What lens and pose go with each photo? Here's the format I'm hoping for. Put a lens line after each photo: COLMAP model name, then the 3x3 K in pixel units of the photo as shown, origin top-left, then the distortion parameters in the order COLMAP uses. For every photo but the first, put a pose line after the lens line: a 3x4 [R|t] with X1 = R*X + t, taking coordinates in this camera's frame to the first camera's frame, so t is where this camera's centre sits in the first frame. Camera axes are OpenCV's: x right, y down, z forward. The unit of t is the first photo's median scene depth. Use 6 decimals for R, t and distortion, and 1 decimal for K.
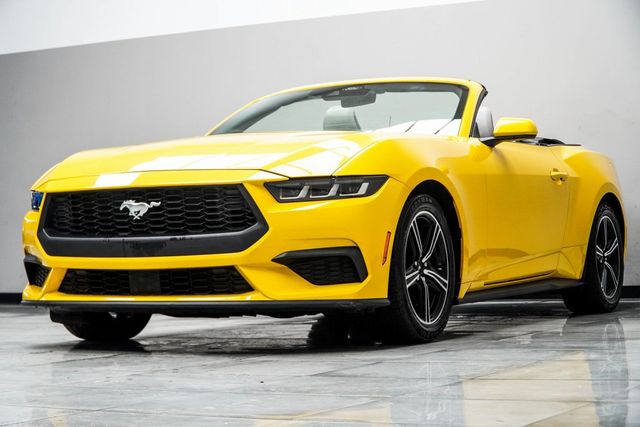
lens RADIAL K [[1480.5, 0, 320.0], [0, 1480.5, 213.5], [0, 0, 1]] dist [-0.394520, -0.038174]
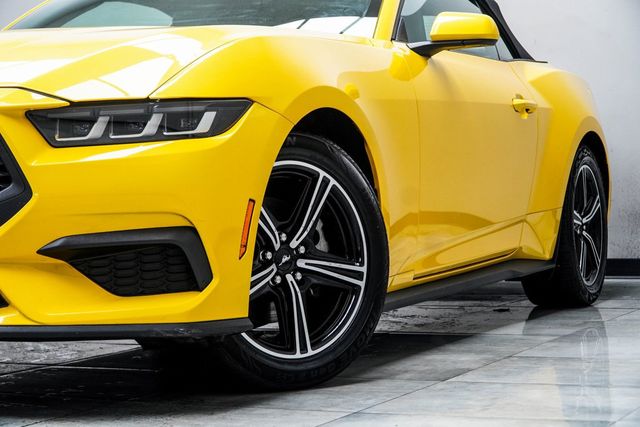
lens RADIAL K [[1495.5, 0, 320.0], [0, 1495.5, 213.5], [0, 0, 1]] dist [-0.428512, -0.177978]
pose [[0.997836, 0.004652, 0.065588, 0.034828], [-0.007559, 0.998997, 0.044133, -0.007317], [-0.065317, -0.044533, 0.996870, 0.428412]]
